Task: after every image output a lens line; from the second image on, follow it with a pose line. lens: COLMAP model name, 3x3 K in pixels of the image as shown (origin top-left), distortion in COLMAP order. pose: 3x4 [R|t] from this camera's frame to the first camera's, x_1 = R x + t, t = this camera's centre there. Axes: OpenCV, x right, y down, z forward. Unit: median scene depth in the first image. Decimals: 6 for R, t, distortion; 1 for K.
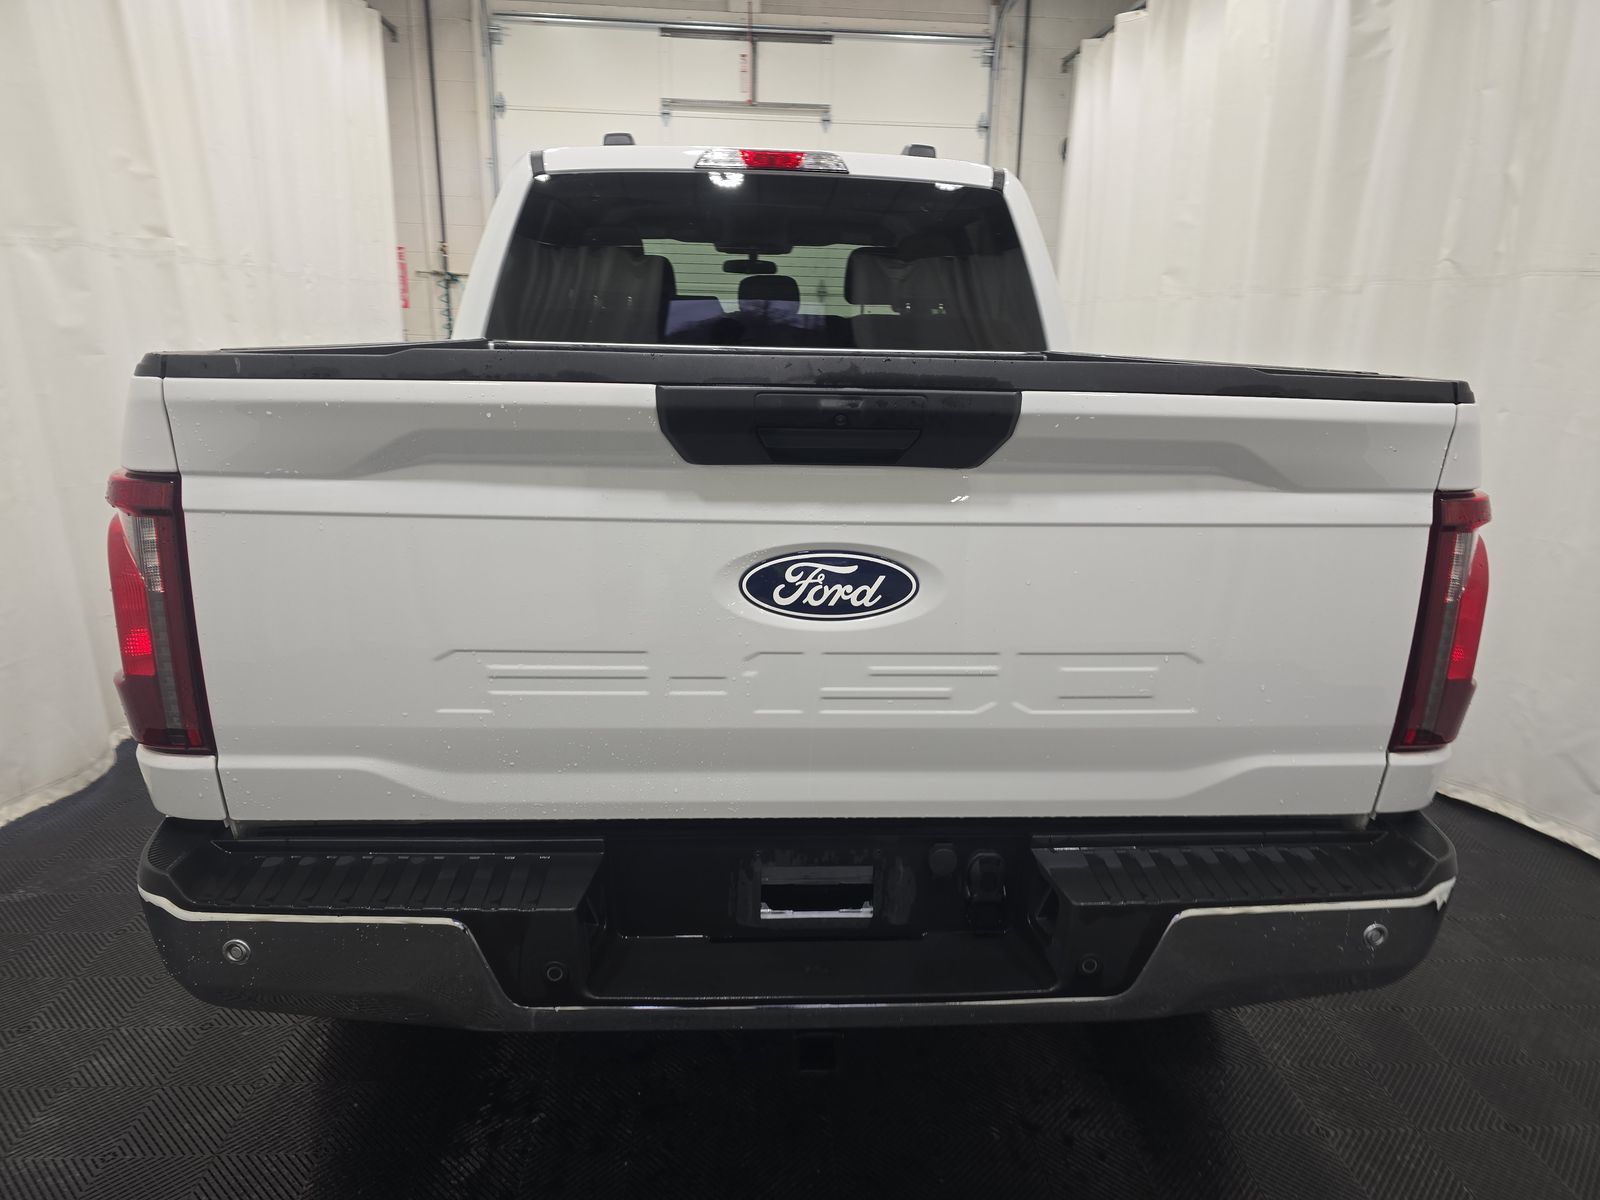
lens RADIAL K [[1060.0, 0, 800.0], [0, 1060.0, 600.0], [0, 0, 1]] dist [0.079630, -0.075750]
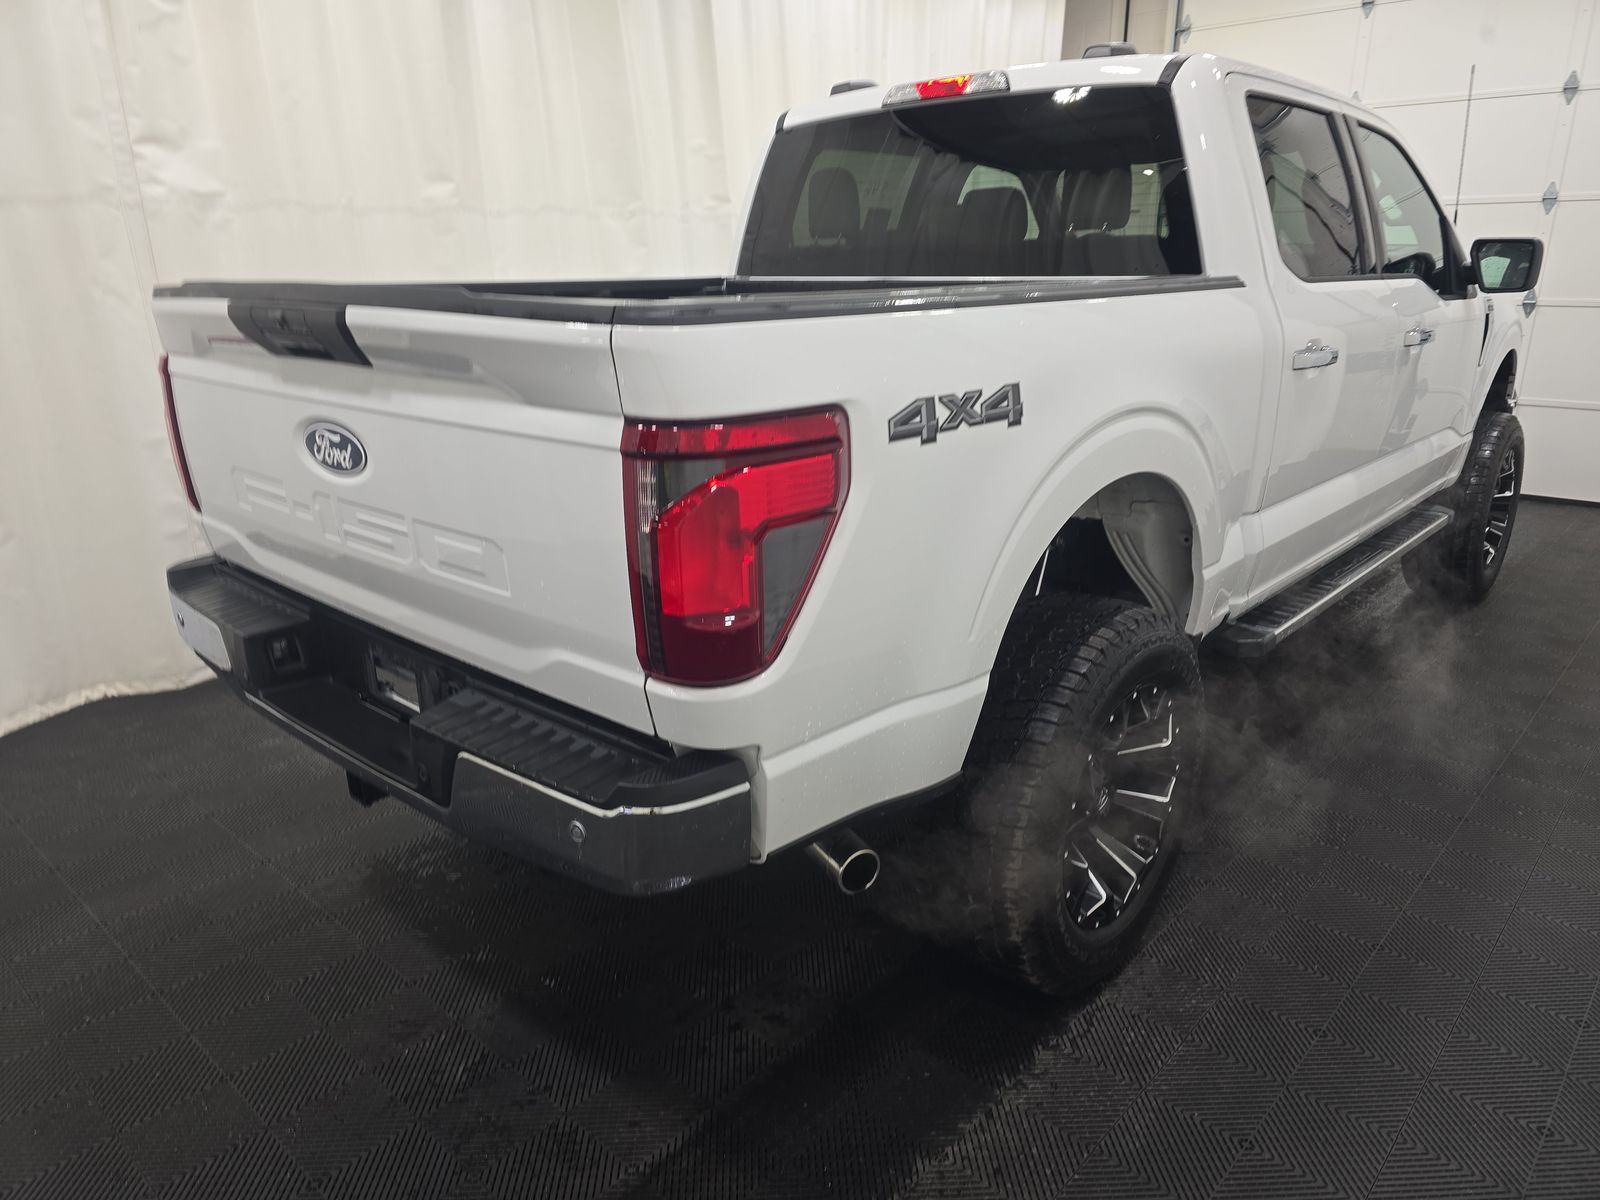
lens RADIAL K [[1060.0, 0, 800.0], [0, 1060.0, 600.0], [0, 0, 1]] dist [0.079630, -0.075750]
pose [[0.707514, 0.186828, -0.681557, 0.686109], [-0.150126, 0.982144, 0.113381, -0.033504], [0.690570, 0.022100, 0.722928, 0.193760]]
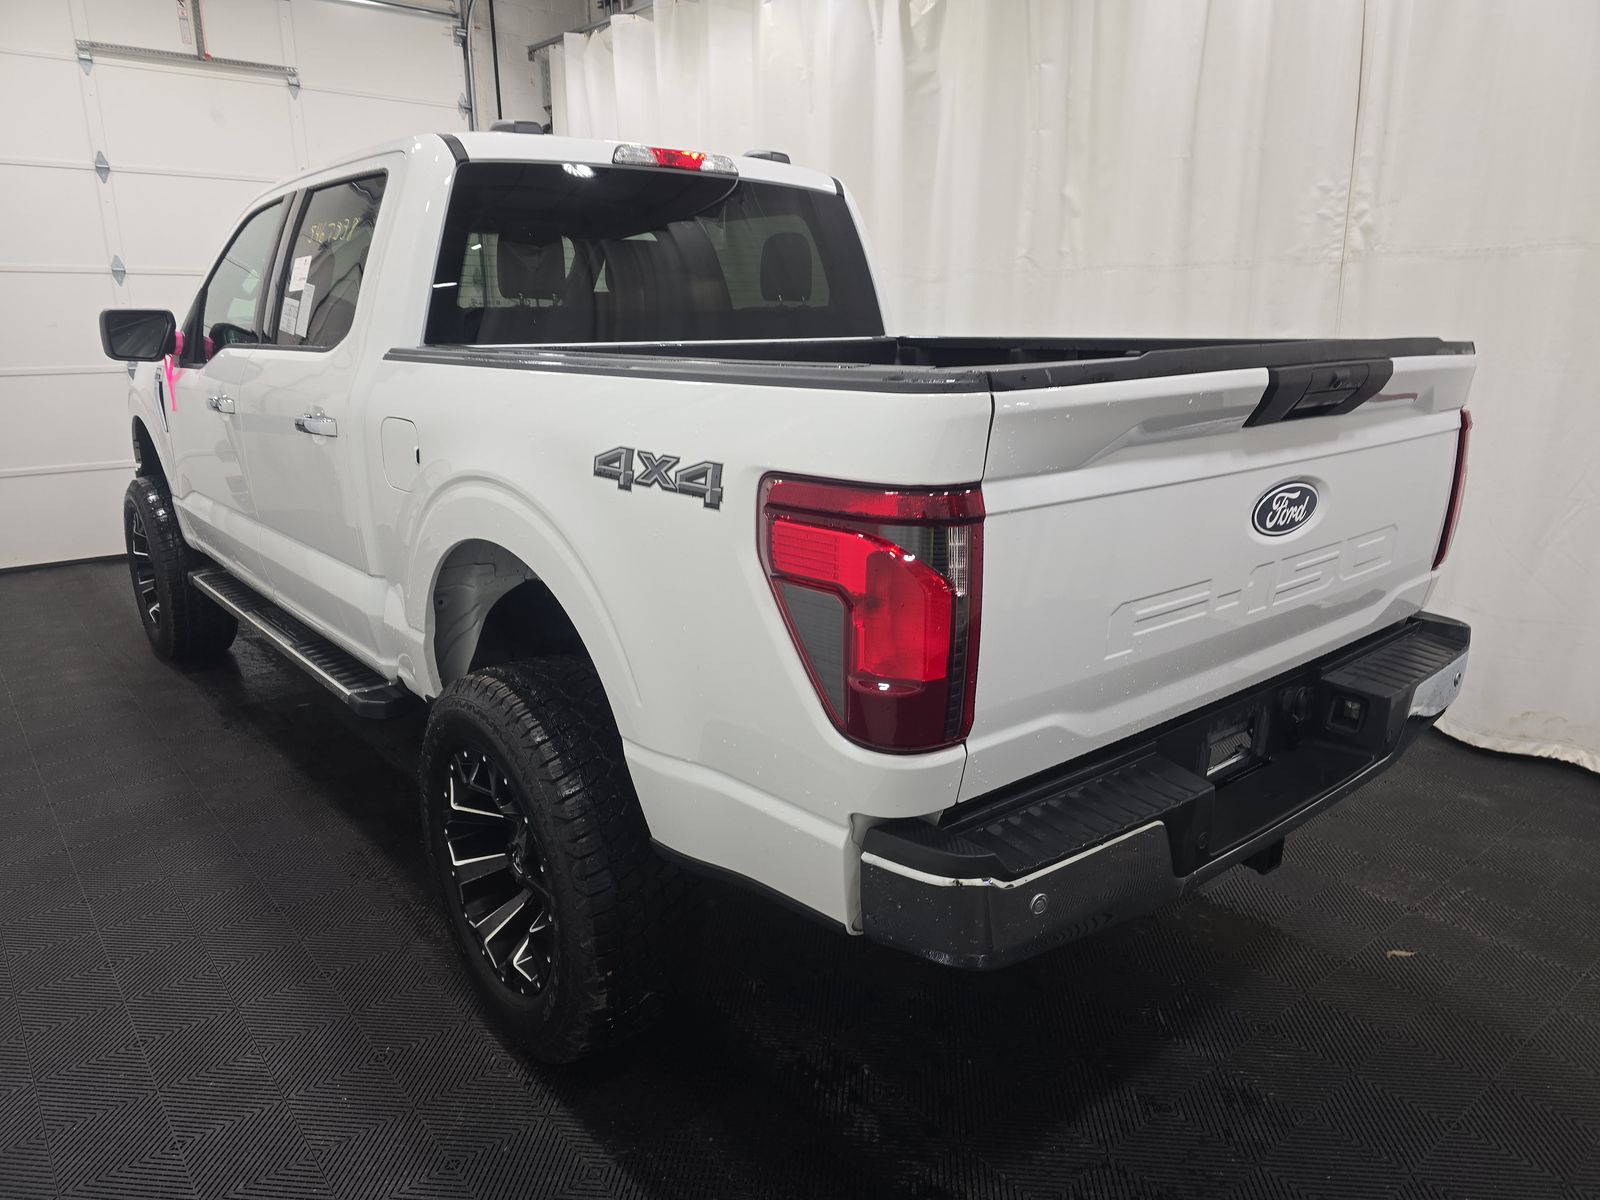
lens RADIAL K [[1086.3, 0, 770.4], [0, 1086.3, 608.9], [0, 0, 1]] dist [0.052004, -0.046308]
pose [[0.805410, -0.181302, 0.564308, -0.628576], [0.170058, 0.982725, 0.073016, -0.048823], [-0.567798, 0.037157, 0.822329, 0.103953]]
